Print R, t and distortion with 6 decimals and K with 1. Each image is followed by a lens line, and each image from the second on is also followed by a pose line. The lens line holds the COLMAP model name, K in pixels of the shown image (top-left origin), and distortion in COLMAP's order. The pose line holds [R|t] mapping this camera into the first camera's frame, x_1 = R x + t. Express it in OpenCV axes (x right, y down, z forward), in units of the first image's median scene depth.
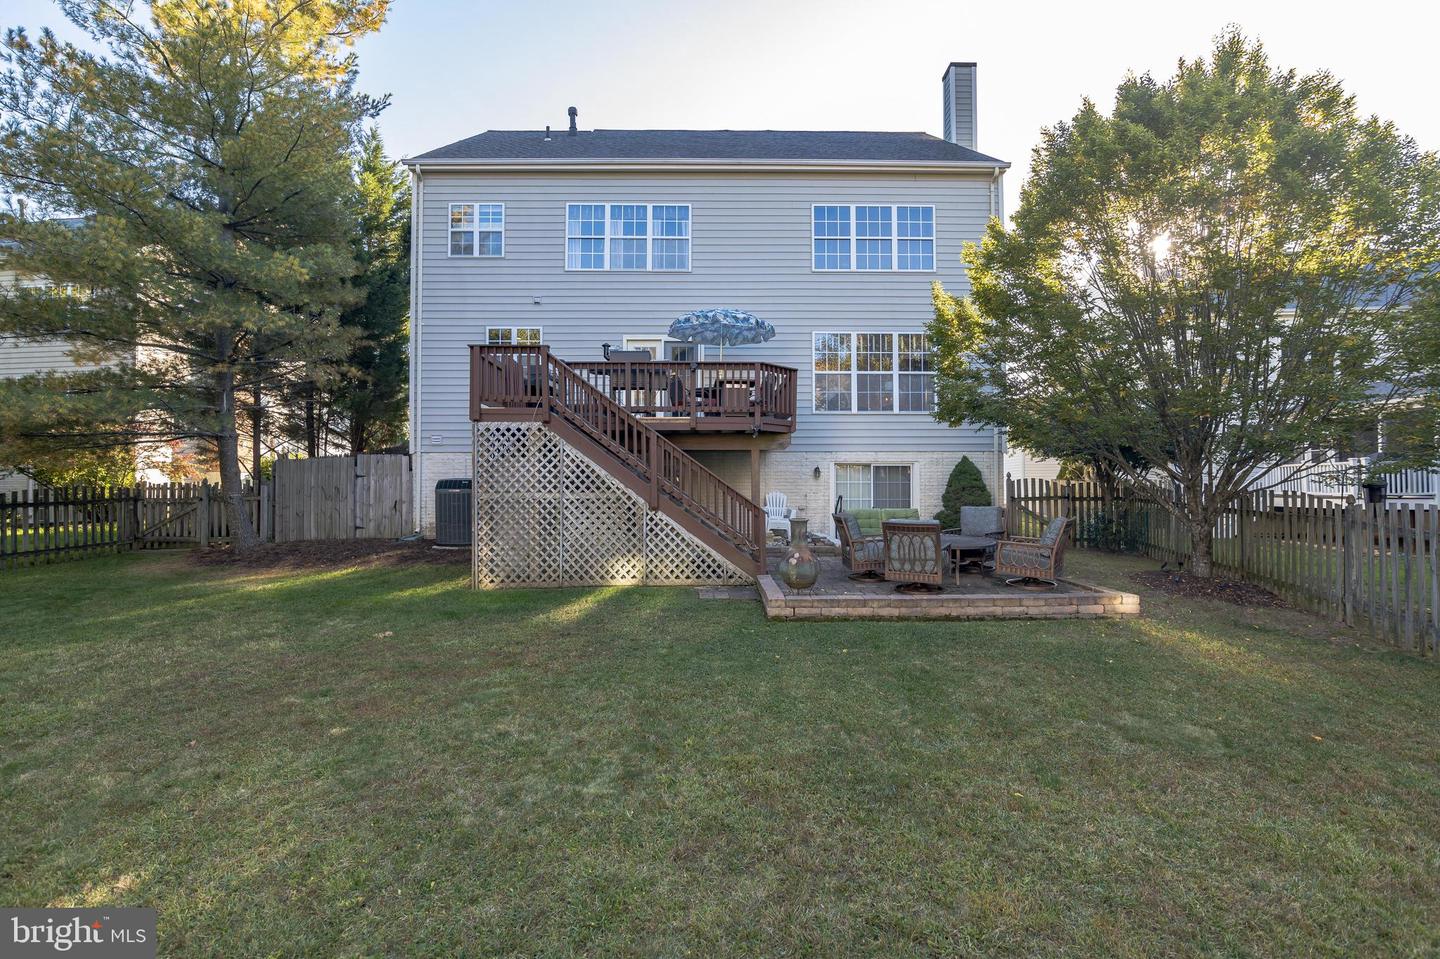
lens RADIAL K [[667.7, 0, 723.4], [0, 667.7, 522.2], [0, 0, 1]] dist [-0.002416, -0.000260]
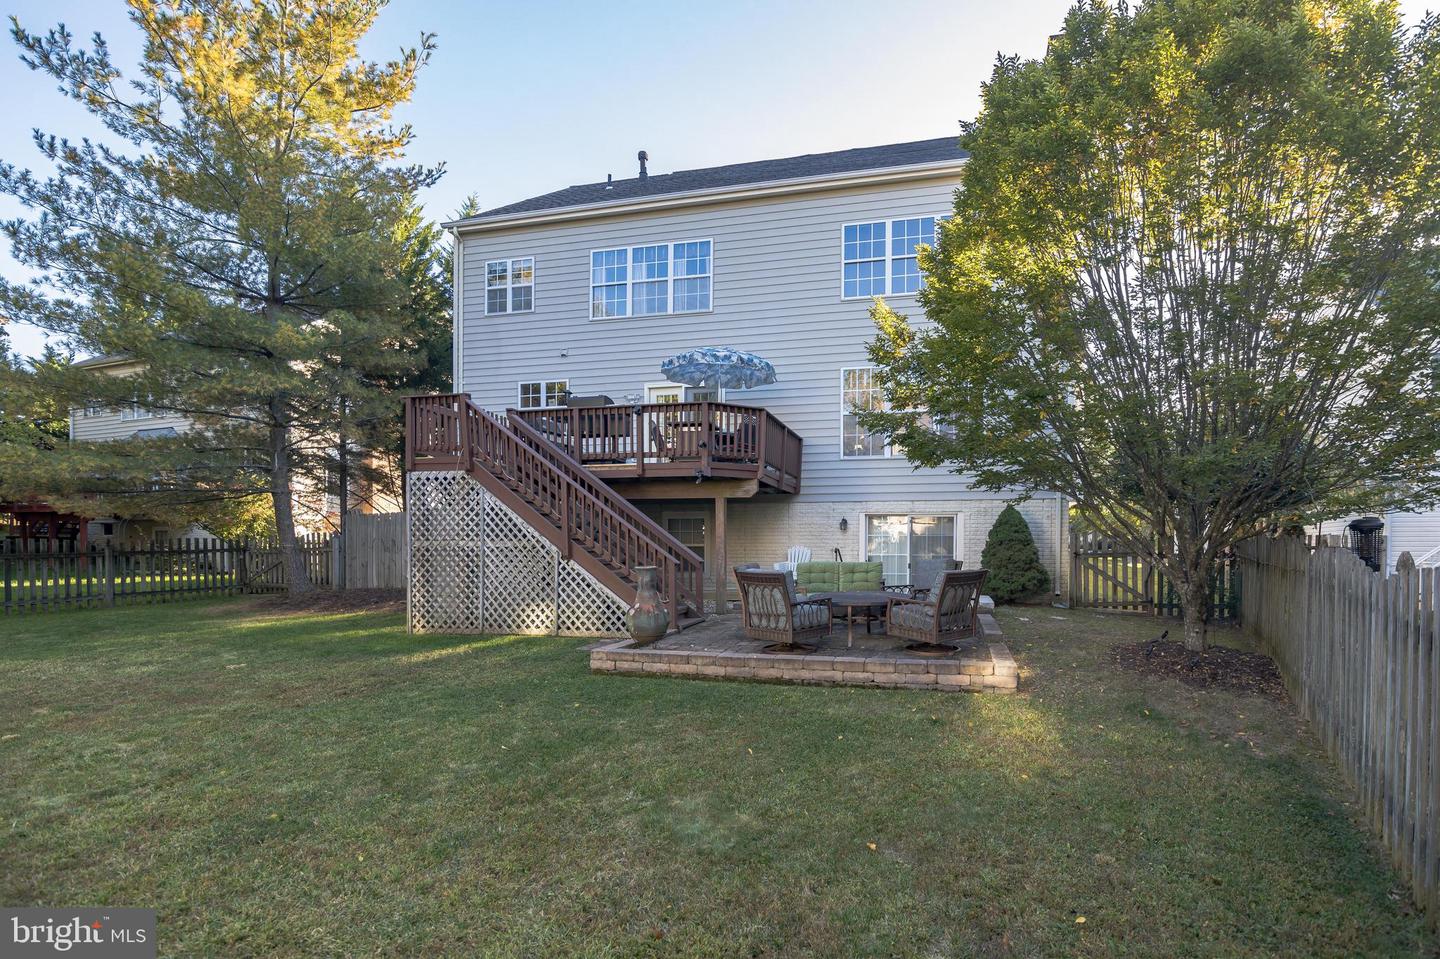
lens RADIAL K [[693.6, 0, 829.8], [0, 693.6, 610.0], [0, 0, 1]] dist [-0.001568, -0.000673]
pose [[0.968952, 0.025420, -0.245939, 0.516425], [-0.018124, 0.999327, 0.031882, 0.016819], [0.246584, -0.026435, 0.968761, 0.115146]]
